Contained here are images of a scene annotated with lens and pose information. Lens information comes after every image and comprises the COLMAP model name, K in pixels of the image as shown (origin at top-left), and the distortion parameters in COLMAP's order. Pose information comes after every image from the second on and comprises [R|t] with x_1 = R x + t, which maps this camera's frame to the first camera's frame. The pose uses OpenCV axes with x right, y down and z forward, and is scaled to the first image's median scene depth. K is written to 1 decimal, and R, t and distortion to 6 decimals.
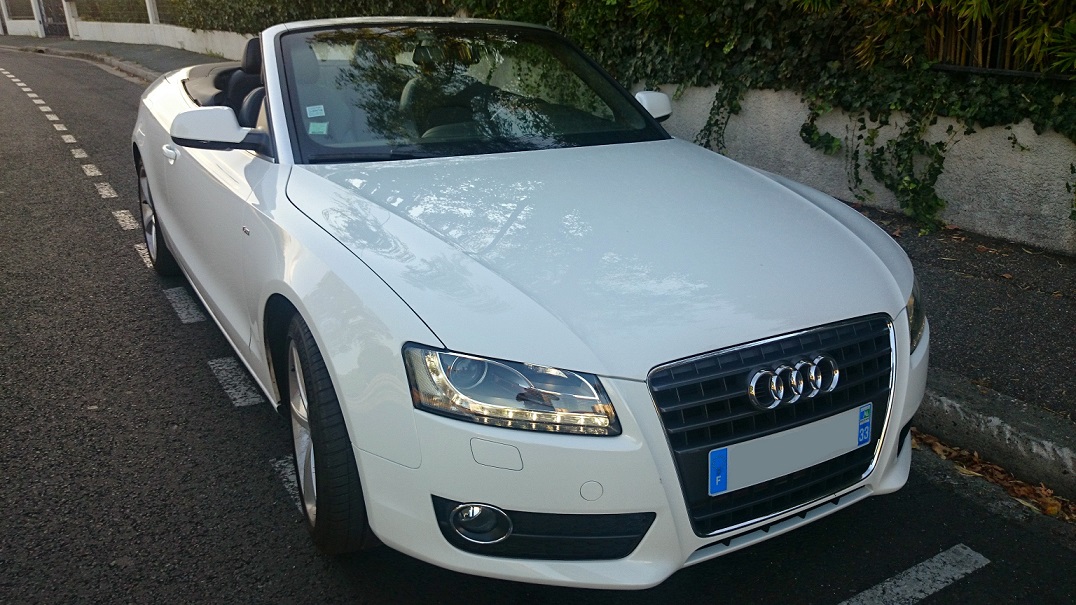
lens RADIAL K [[892.9, 0, 518.7], [0, 892.9, 333.8], [0, 0, 1]] dist [0.132908, -0.226002]
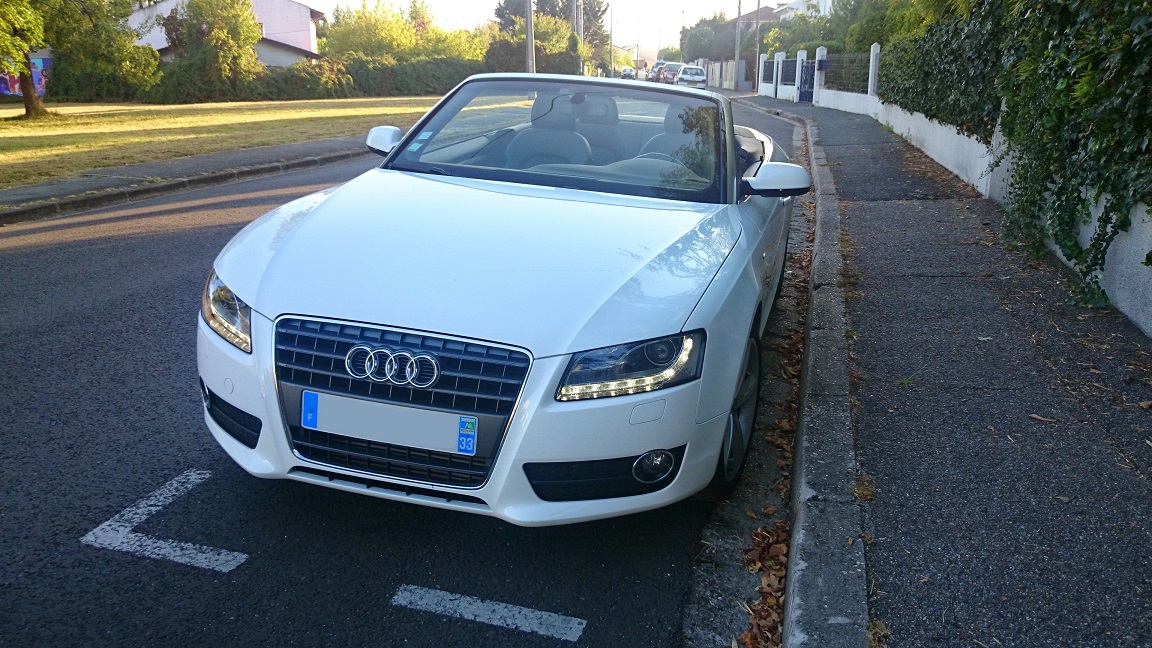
lens RADIAL K [[955.9, 0, 555.3], [0, 955.9, 357.5], [0, 0, 1]] dist [0.132908, -0.226002]
pose [[0.664547, 0.254270, -0.702655, 0.681680], [-0.303657, 0.951076, 0.056979, -0.050066], [0.682767, 0.175501, 0.709246, 0.121965]]
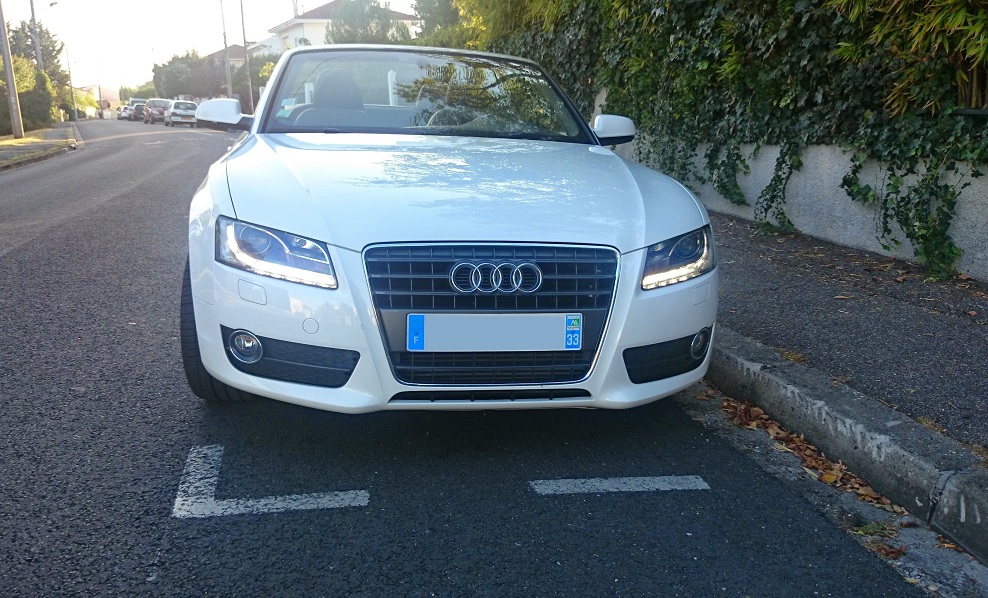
lens RADIAL K [[1001.5, 0, 400.9], [0, 1001.5, 344.3], [0, 0, 1]] dist [0.013031, 0.005022]
pose [[0.915201, 0.103553, -0.389466, 0.374517], [-0.155408, 0.982361, -0.103997, 0.157745], [0.371826, 0.155705, 0.915151, -0.163504]]
